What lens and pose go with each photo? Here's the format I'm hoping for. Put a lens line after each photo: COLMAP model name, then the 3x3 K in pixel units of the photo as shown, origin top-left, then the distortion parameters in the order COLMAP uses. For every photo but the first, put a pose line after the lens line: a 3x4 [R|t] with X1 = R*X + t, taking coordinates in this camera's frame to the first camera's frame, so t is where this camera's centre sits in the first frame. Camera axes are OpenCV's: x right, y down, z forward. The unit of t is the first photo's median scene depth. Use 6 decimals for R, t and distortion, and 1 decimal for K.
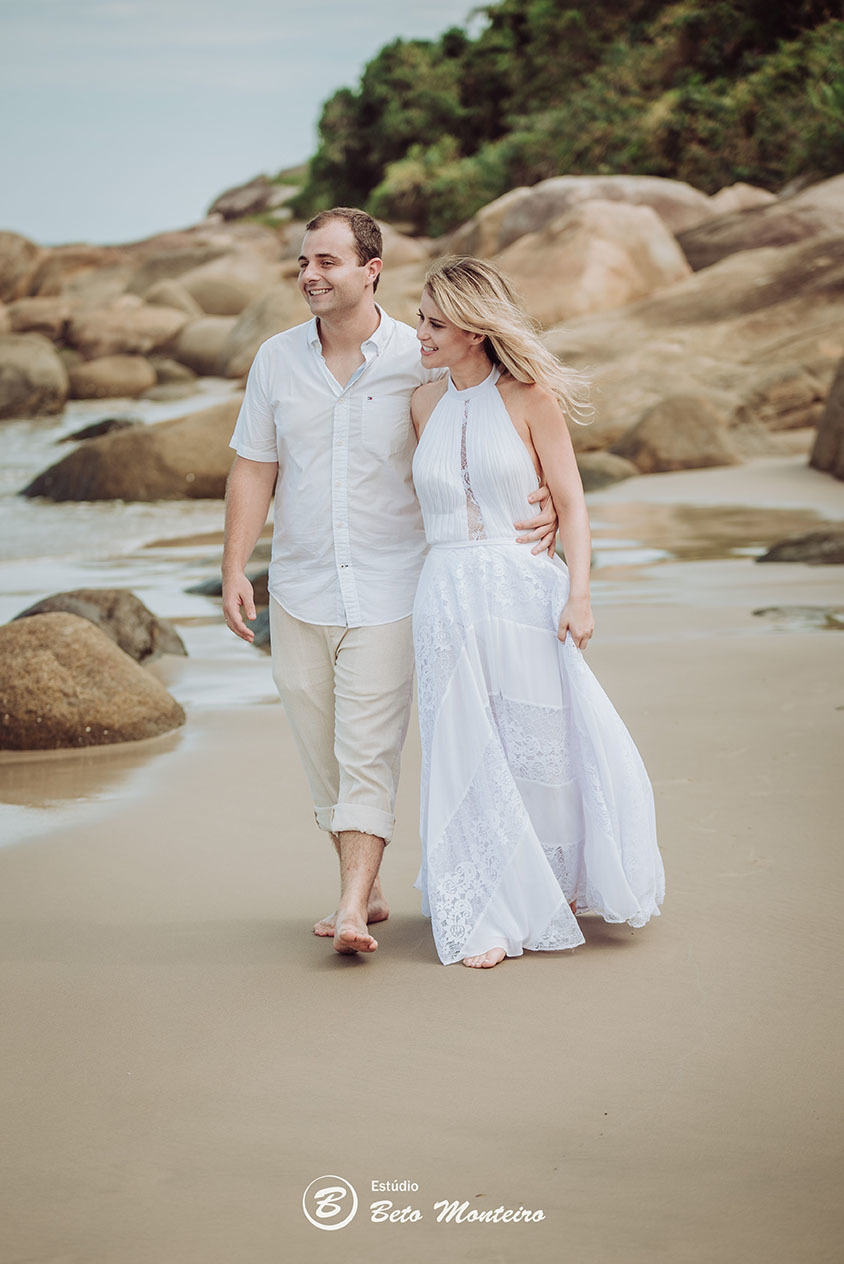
lens RADIAL K [[3508.3, 0, 385.9], [0, 3508.3, 632.9], [0, 0, 1]] dist [0.031761, 0.523929]
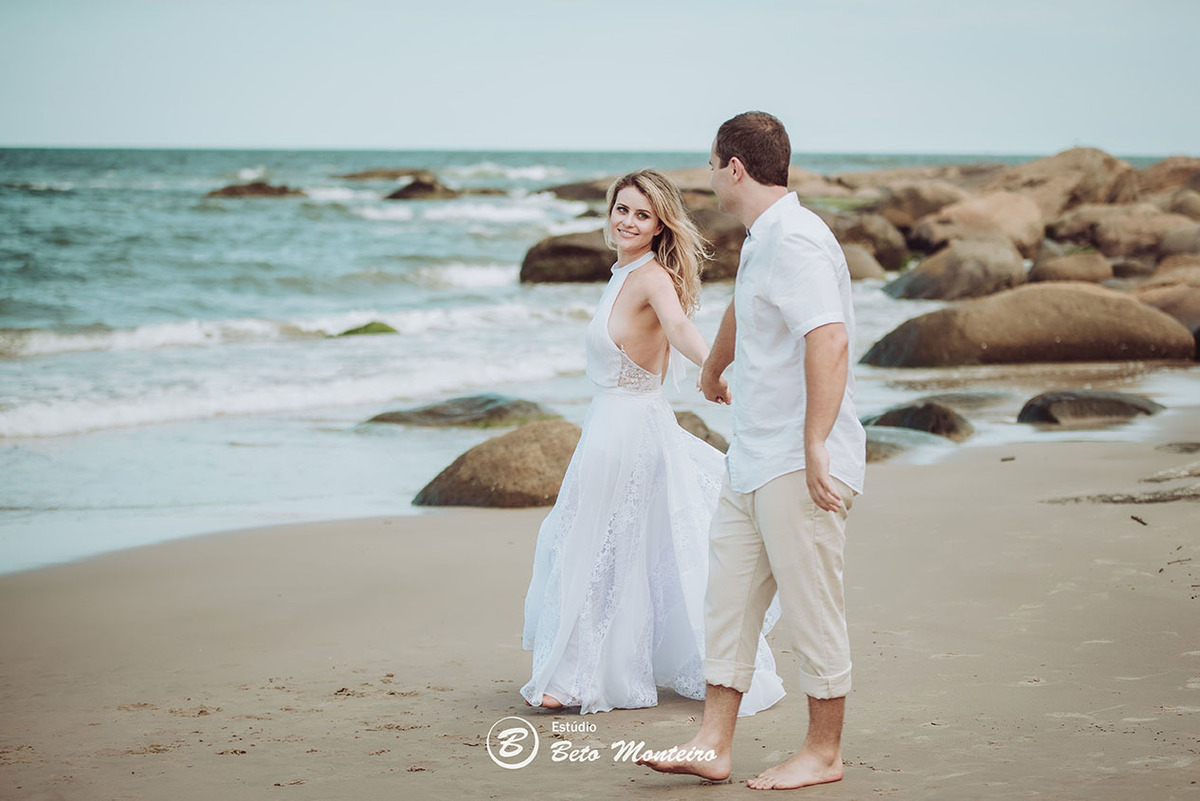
lens RADIAL K [[3059.6, 0, 600.0], [0, 3059.6, 400.5], [0, 0, 1]] dist [-0.087179, 0.833662]
pose [[0.953730, 0.032317, -0.298922, 0.062534], [-0.041317, 0.998862, -0.023836, 0.003332], [0.297811, 0.035084, 0.953980, -0.042840]]
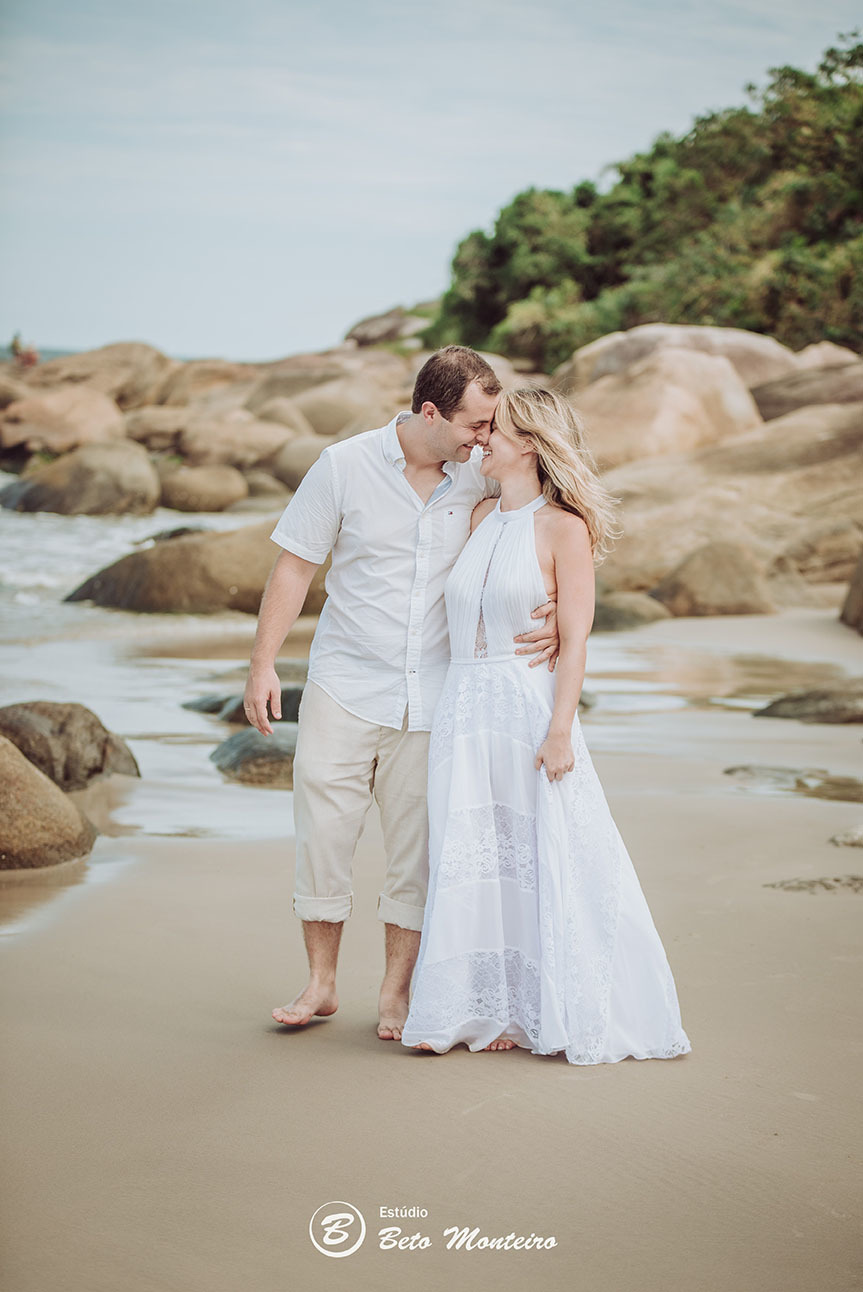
lens RADIAL K [[3294.1, 0, 431.5], [0, 3294.1, 646.0], [0, 0, 1]] dist [-0.087179, 0.833662]
pose [[0.997482, 0.067391, -0.022094, 0.010380], [-0.067993, 0.997299, -0.027774, -0.002390], [0.020162, 0.029206, 0.999370, 0.019965]]
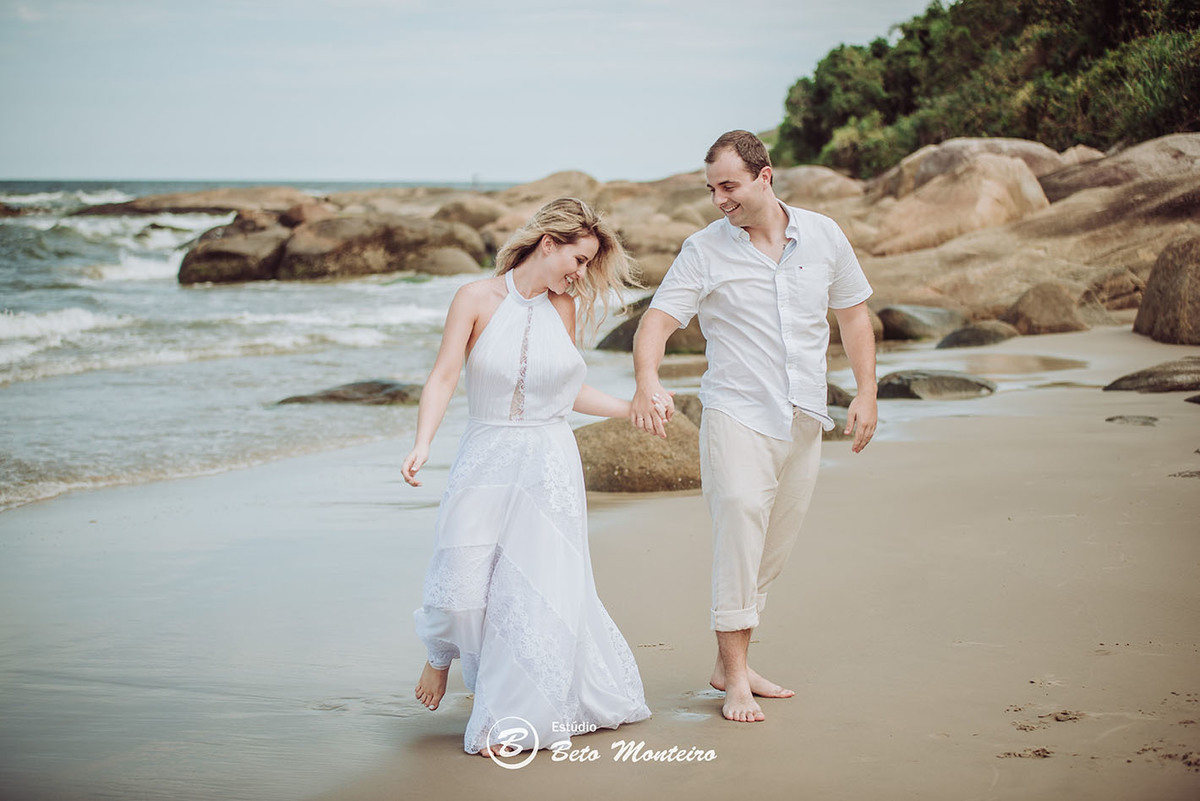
lens RADIAL K [[2428.9, 0, 600.0], [0, 2428.9, 400.5], [0, 0, 1]] dist [-0.223037, 0.245750]
pose [[0.995630, 0.019854, -0.091246, -0.004544], [-0.021779, 0.999560, -0.020151, 0.002946], [0.090806, 0.022050, 0.995624, -0.012807]]
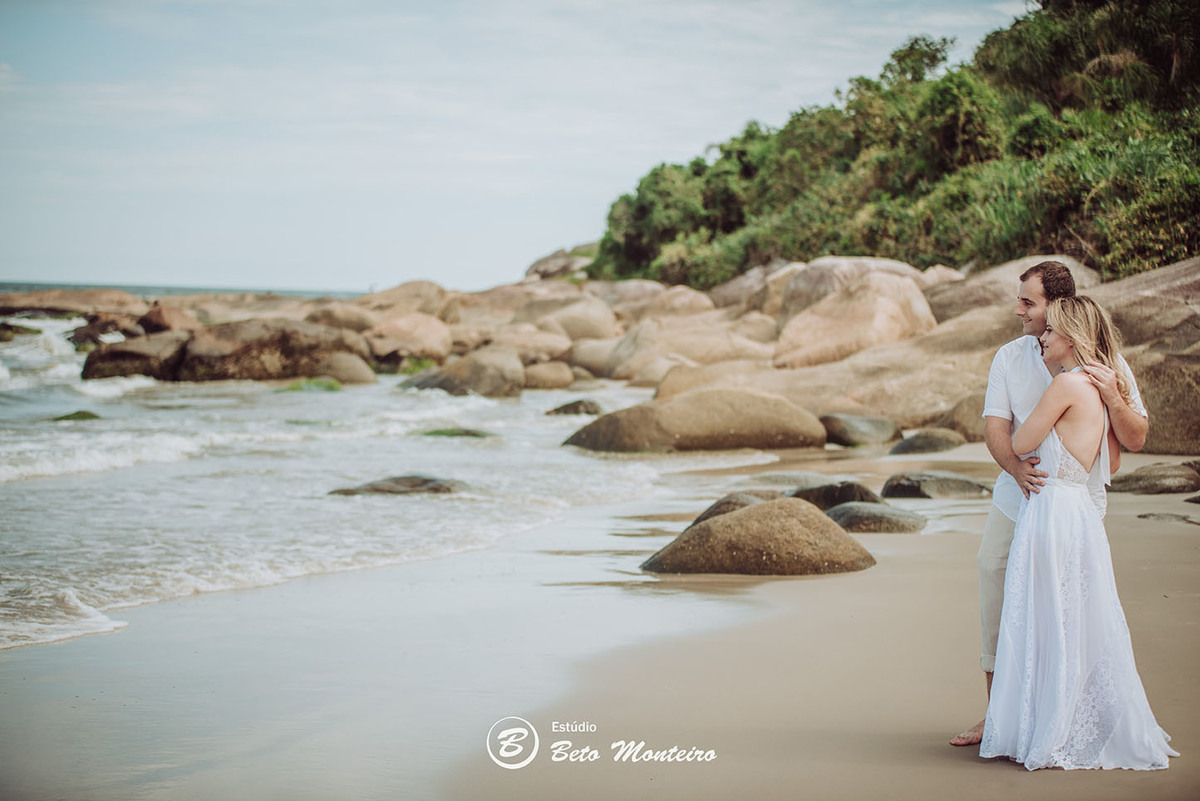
lens RADIAL K [[2383.1, 0, 600.0], [0, 2383.1, 400.5], [0, 0, 1]] dist [-0.233935, -0.026039]
pose [[0.999465, 0.032478, -0.003905, -0.037940], [-0.032667, 0.997191, -0.067406, 0.005827], [0.001705, 0.067497, 0.997718, -0.031844]]
